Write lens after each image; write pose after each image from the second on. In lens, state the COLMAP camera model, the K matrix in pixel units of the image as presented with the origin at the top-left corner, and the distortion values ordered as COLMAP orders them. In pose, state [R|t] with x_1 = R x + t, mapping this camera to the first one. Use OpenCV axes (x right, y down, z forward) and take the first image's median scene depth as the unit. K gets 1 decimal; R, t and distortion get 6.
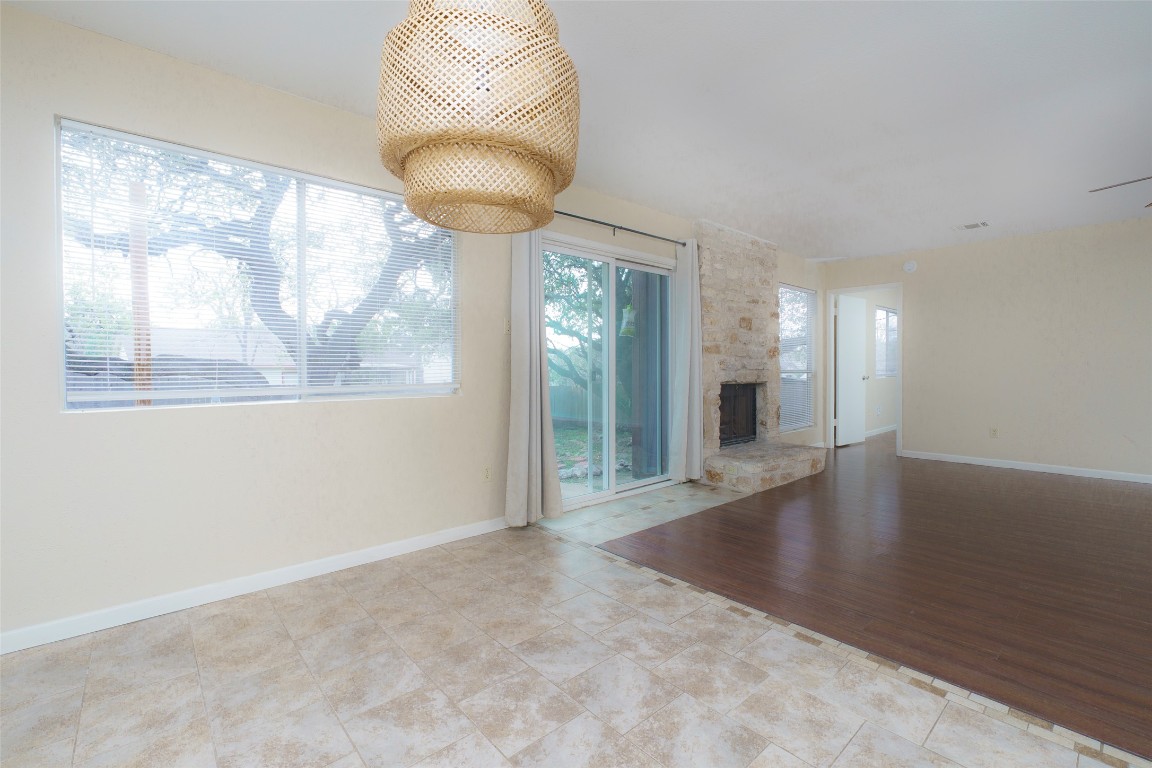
lens RADIAL K [[505.2, 0, 577.6], [0, 505.2, 379.9], [0, 0, 1]] dist [-0.002443, -0.000918]
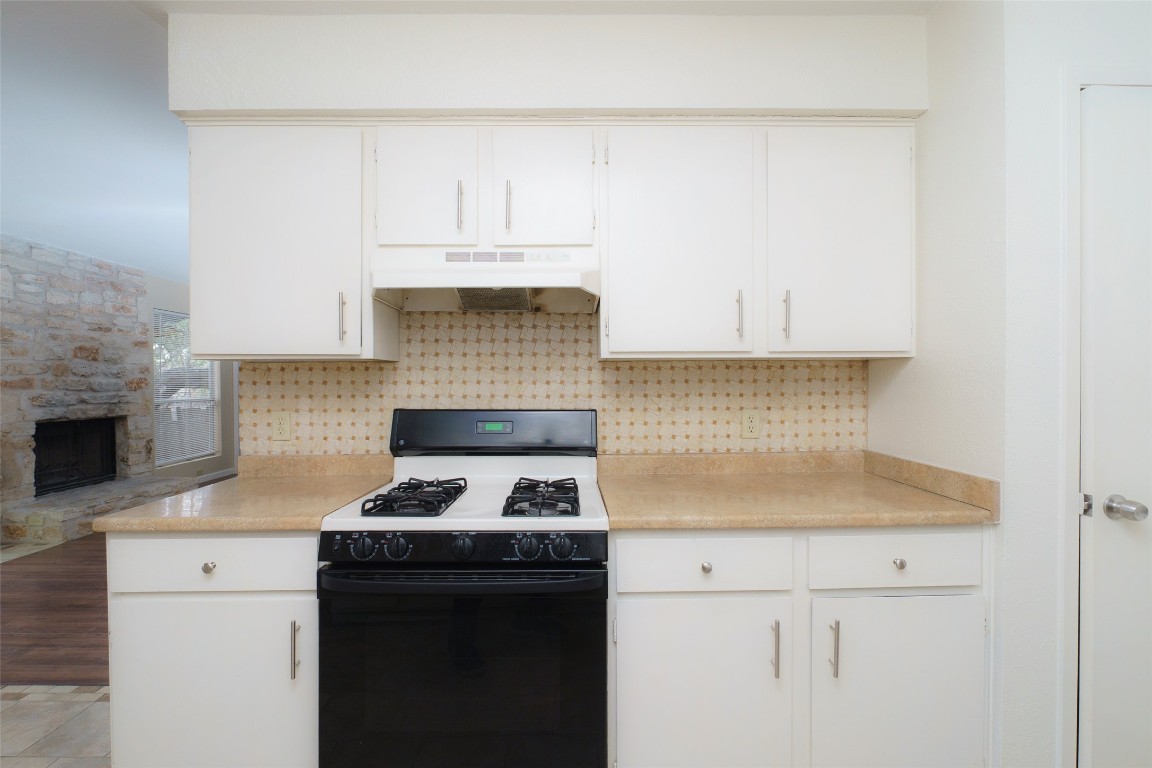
lens RADIAL K [[521.8, 0, 576.0], [0, 521.8, 384.0], [0, 0, 1]] dist [-0.002143, -0.000600]
pose [[0.668383, -0.003580, 0.743809, 0.356838], [0.016358, 0.999817, -0.009888, -0.052204], [-0.743637, 0.018776, 0.668319, -0.442004]]
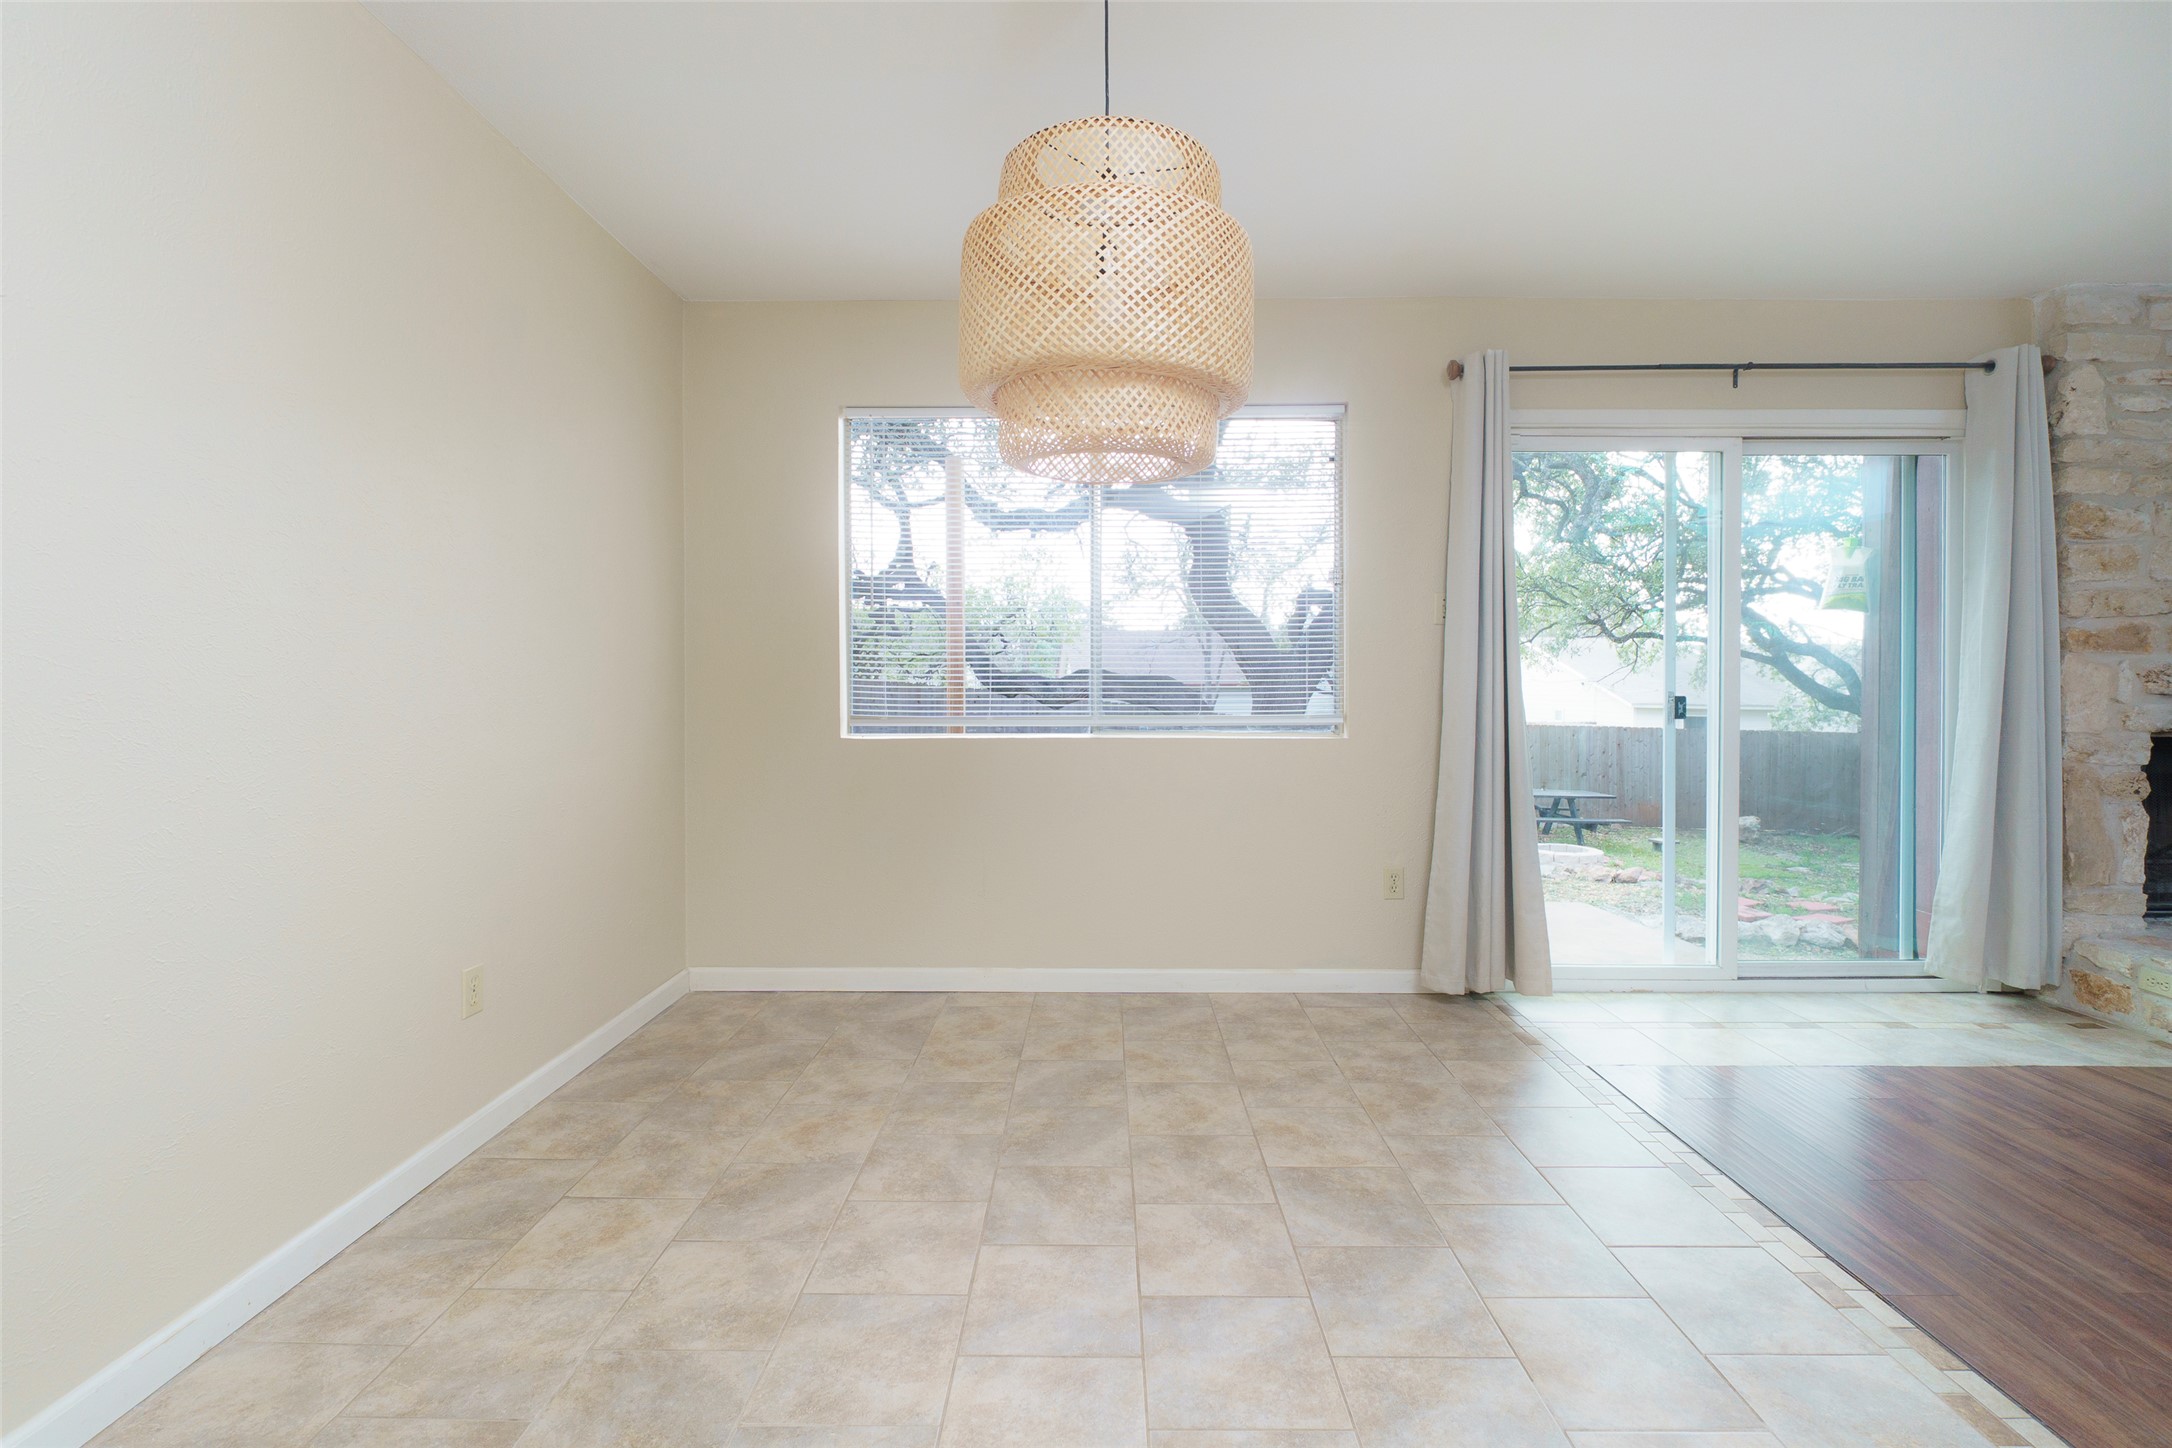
lens RADIAL K [[959.7, 0, 1089.1], [0, 959.7, 701.5], [0, 0, 1]] dist [-0.003316, -0.000602]
pose [[0.741718, 0.012921, -0.670587, 0.268853], [-0.018395, 0.999830, -0.001081, -0.002642], [0.670459, 0.013137, 0.741830, 0.015975]]
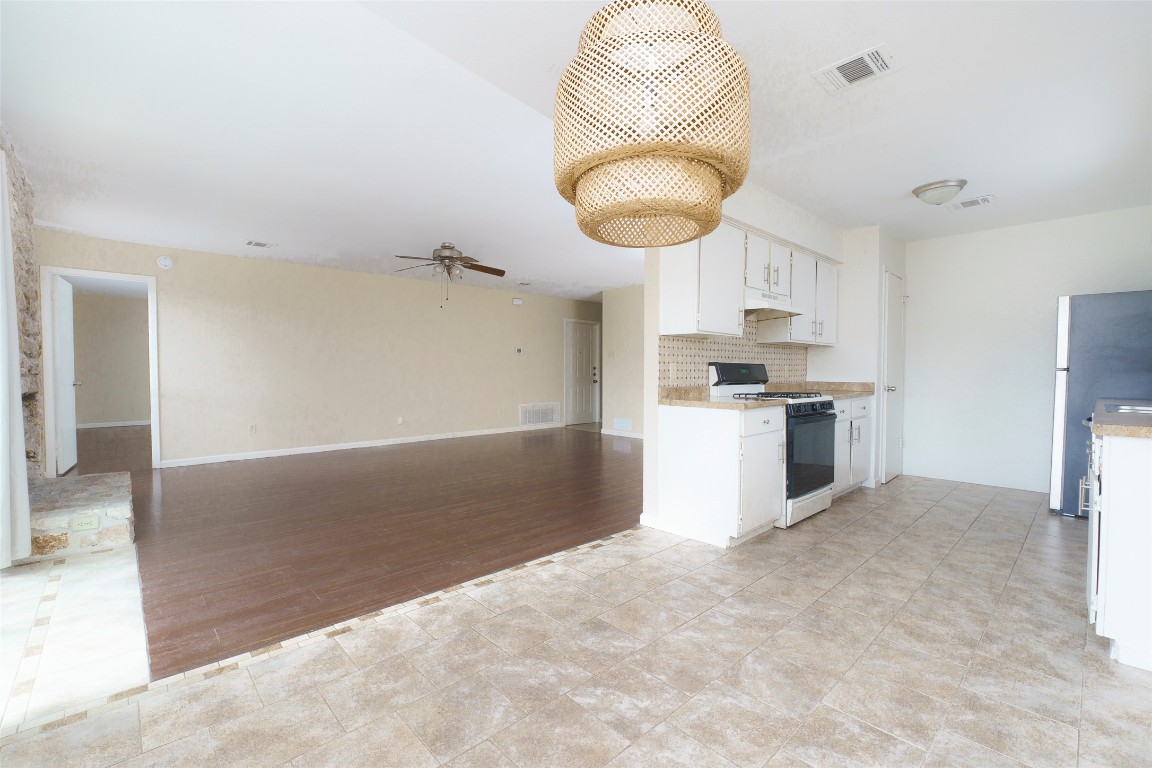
lens RADIAL K [[490.9, 0, 576.0], [0, 490.9, 384.0], [0, 0, 1]] dist [-0.001511, -0.000306]
pose [[-0.019479, -0.026321, 0.999464, -0.497679], [0.020418, 0.999434, 0.026718, -0.018303], [-0.999602, 0.020927, -0.018931, 0.482582]]
